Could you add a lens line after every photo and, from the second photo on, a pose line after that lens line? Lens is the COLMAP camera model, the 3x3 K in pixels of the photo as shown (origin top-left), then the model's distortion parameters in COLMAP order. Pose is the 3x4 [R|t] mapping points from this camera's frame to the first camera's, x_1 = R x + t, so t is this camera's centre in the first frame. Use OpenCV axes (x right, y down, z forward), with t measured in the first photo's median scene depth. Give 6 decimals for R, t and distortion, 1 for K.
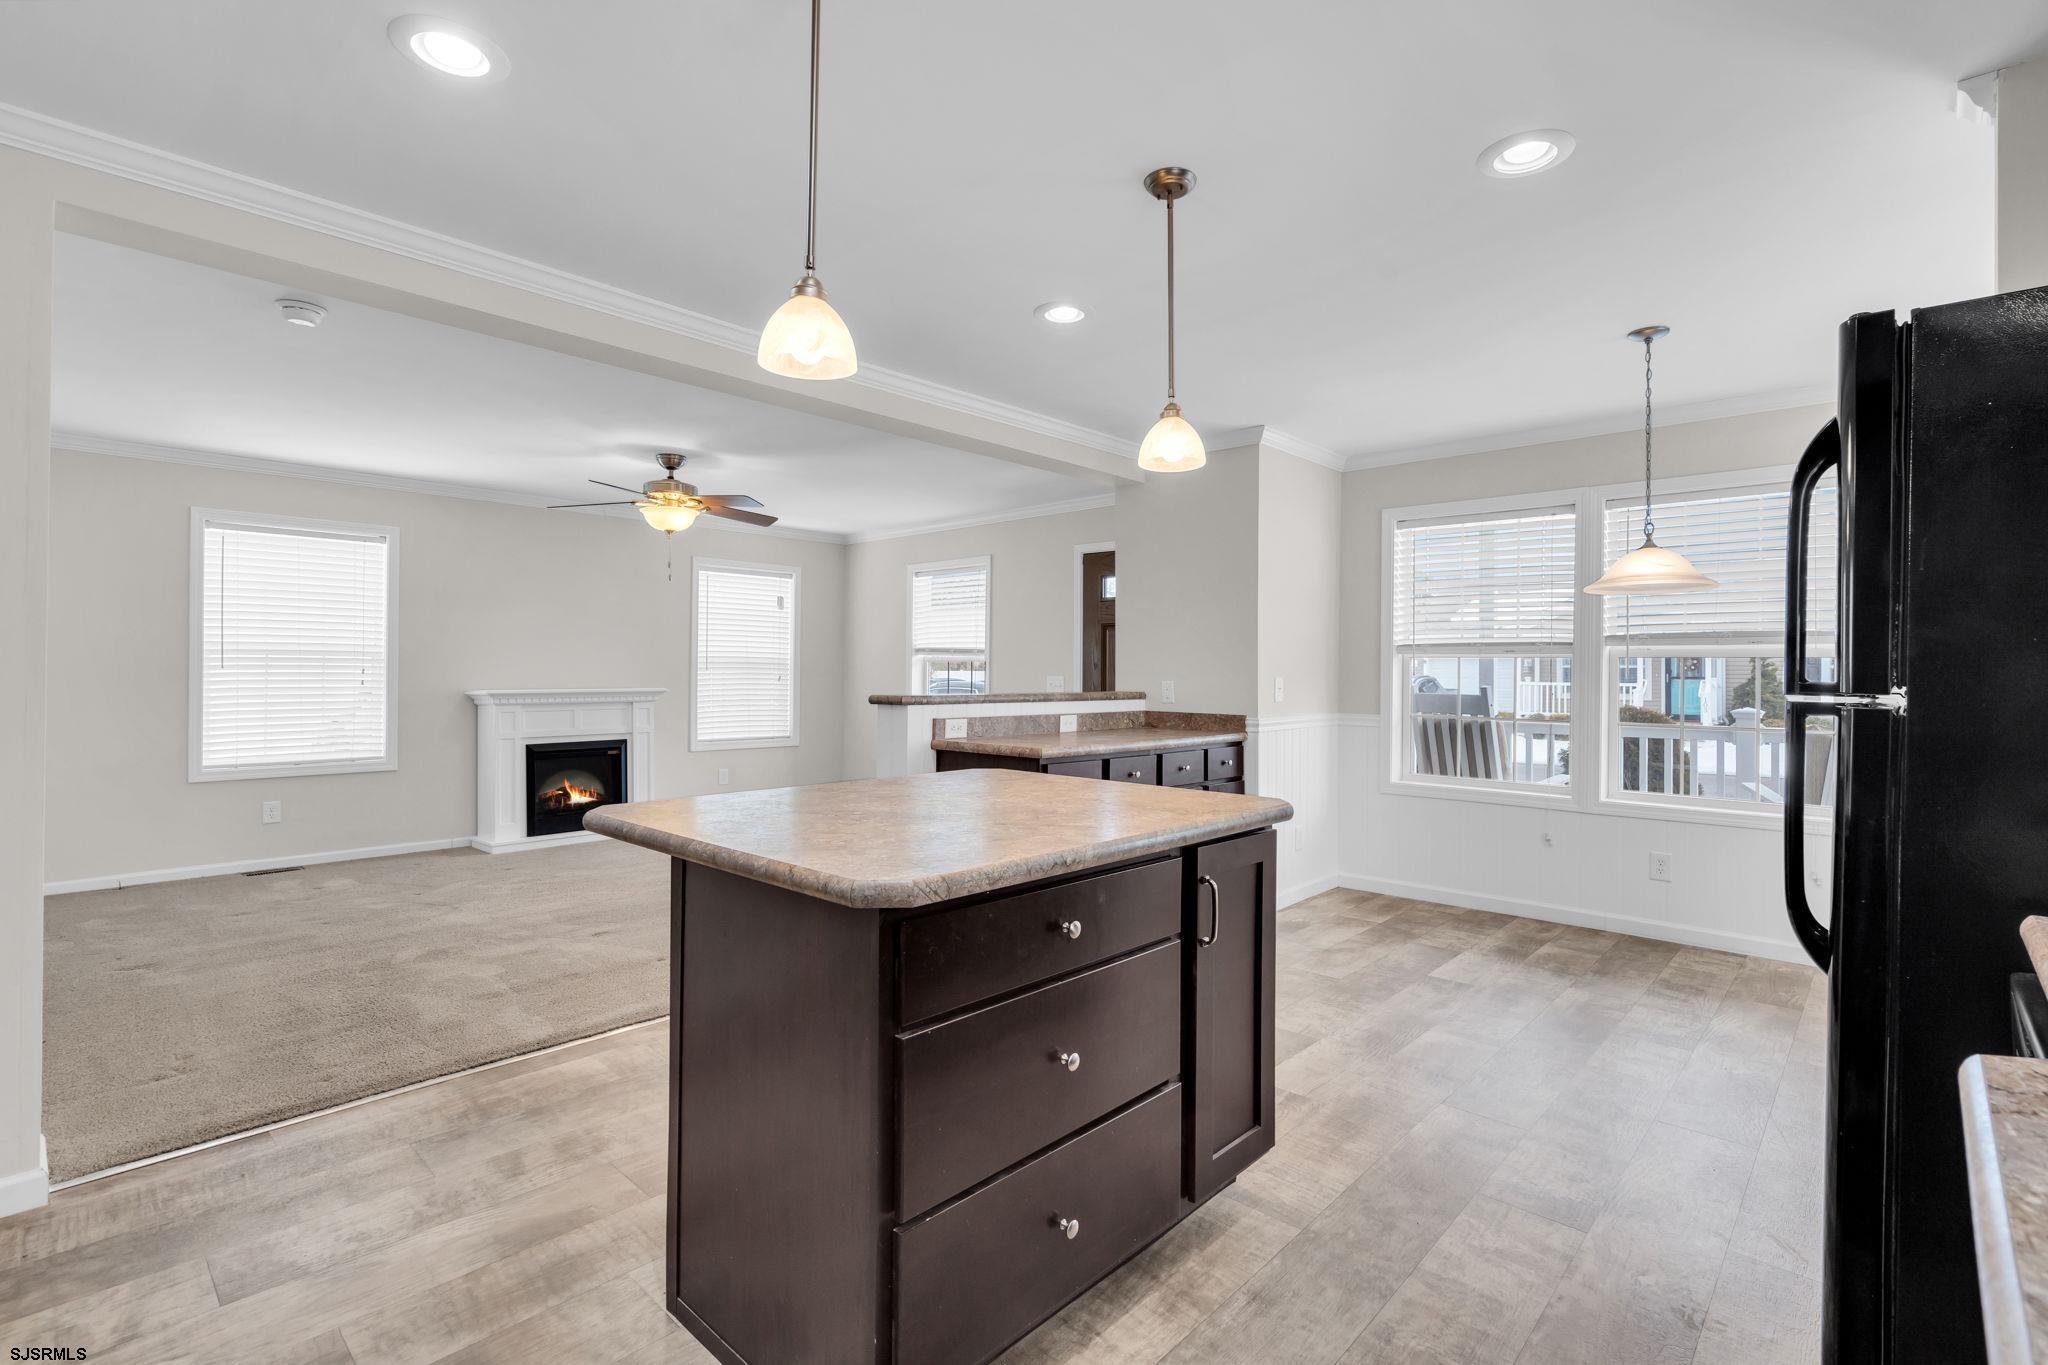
lens RADIAL K [[937.3, 0, 1024.0], [0, 937.3, 682.5], [0, 0, 1]] dist [0.002966, 0.000488]
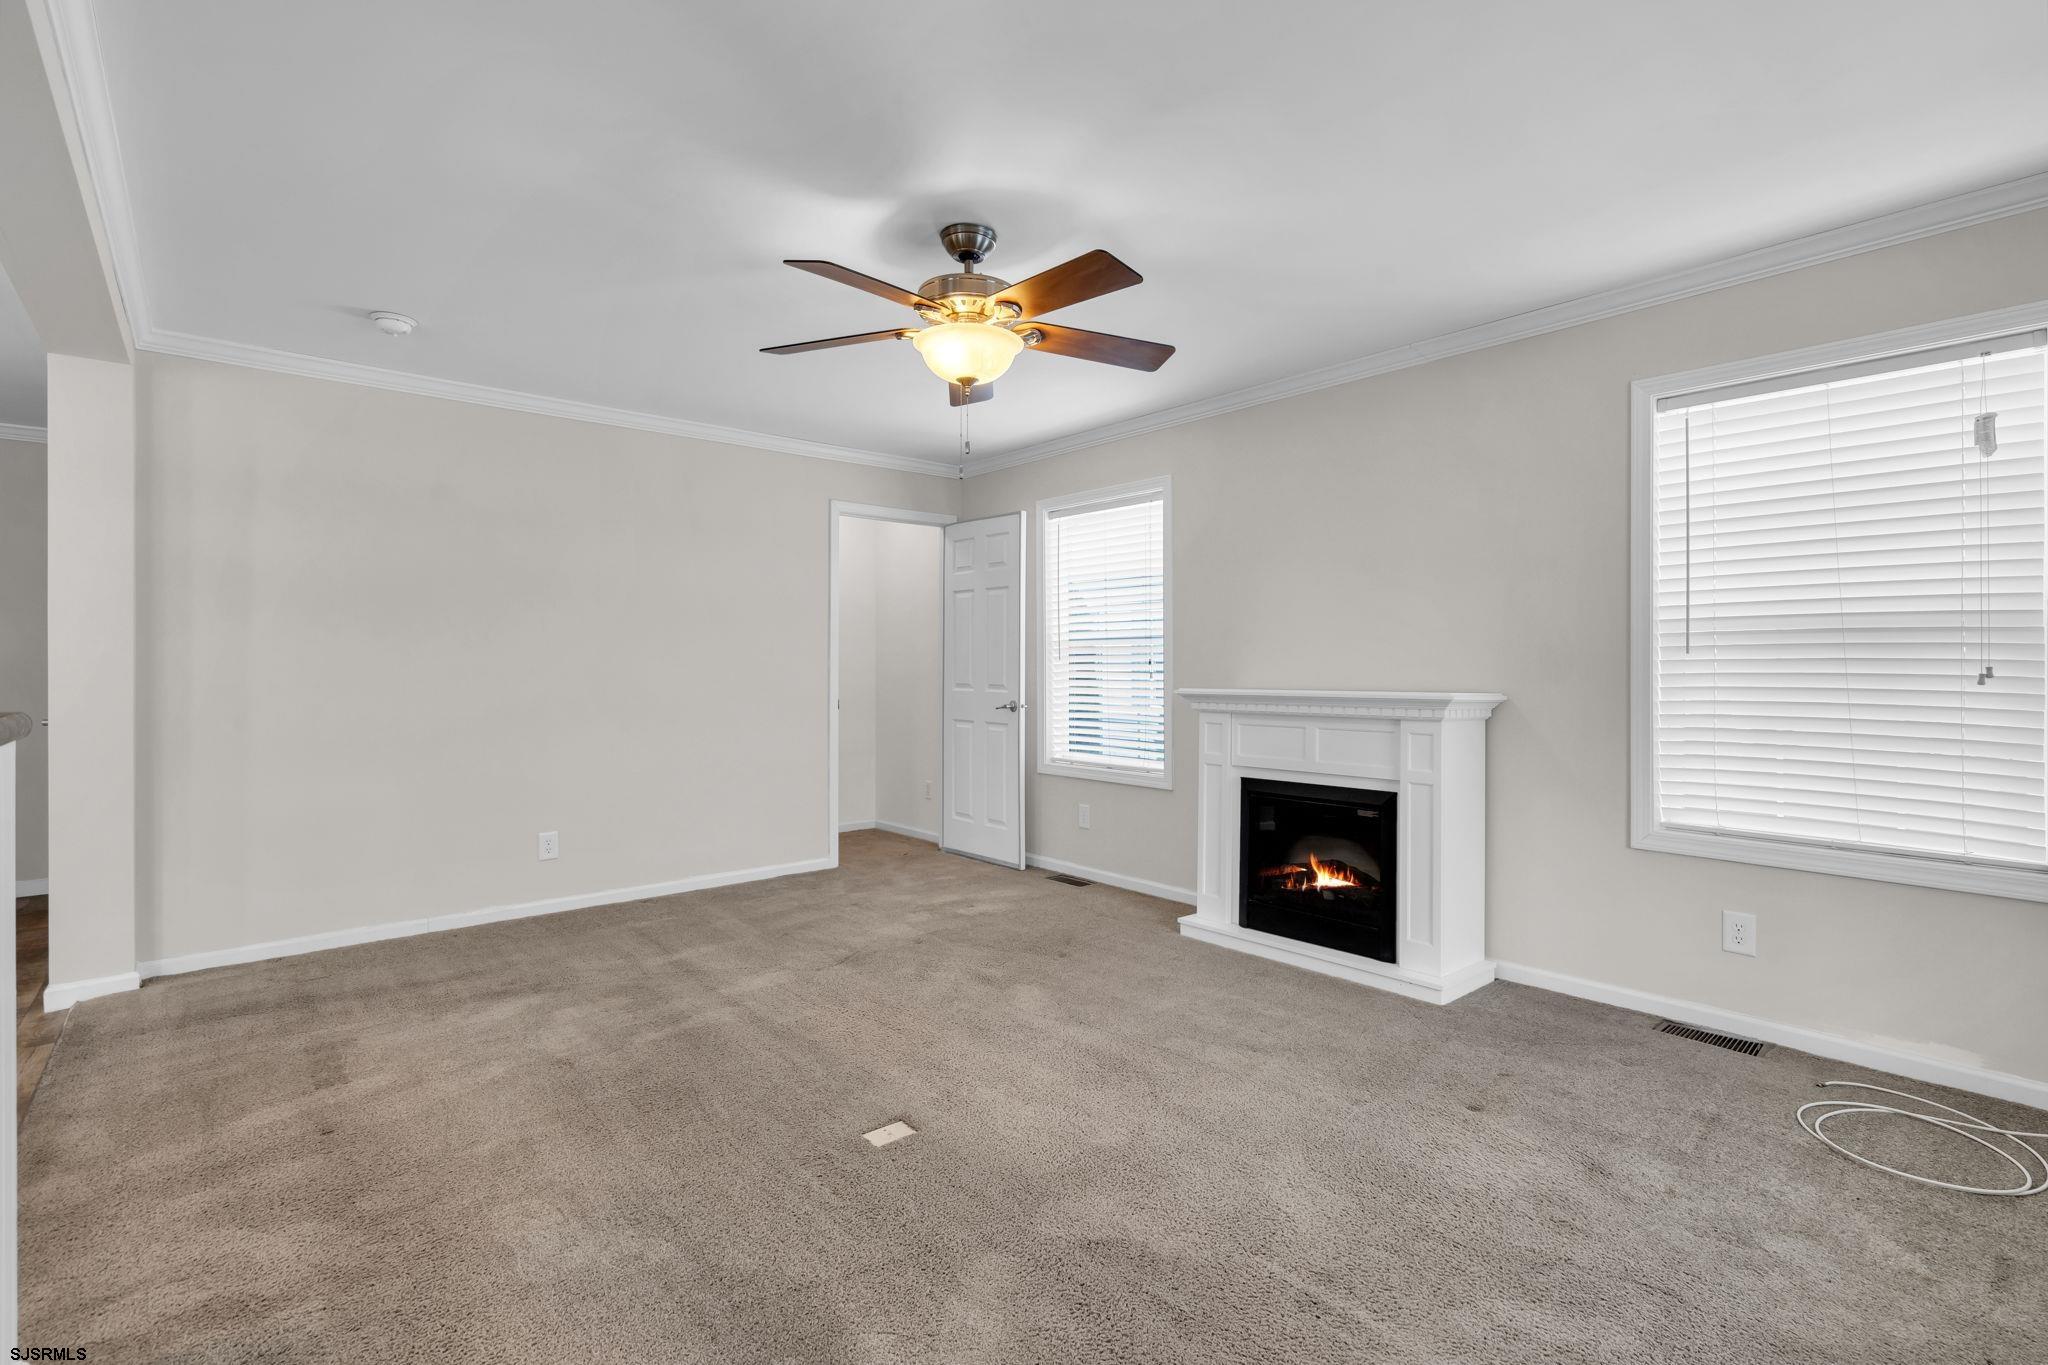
lens RADIAL K [[949.5, 0, 1004.6], [0, 949.5, 670.7], [0, 0, 1]] dist [-0.003339, 0.000055]
pose [[-0.105293, 0.004024, -0.994433, 0.201018], [-0.008912, 0.999948, 0.004990, -0.011376], [0.994401, 0.009388, -0.105252, 1.623476]]
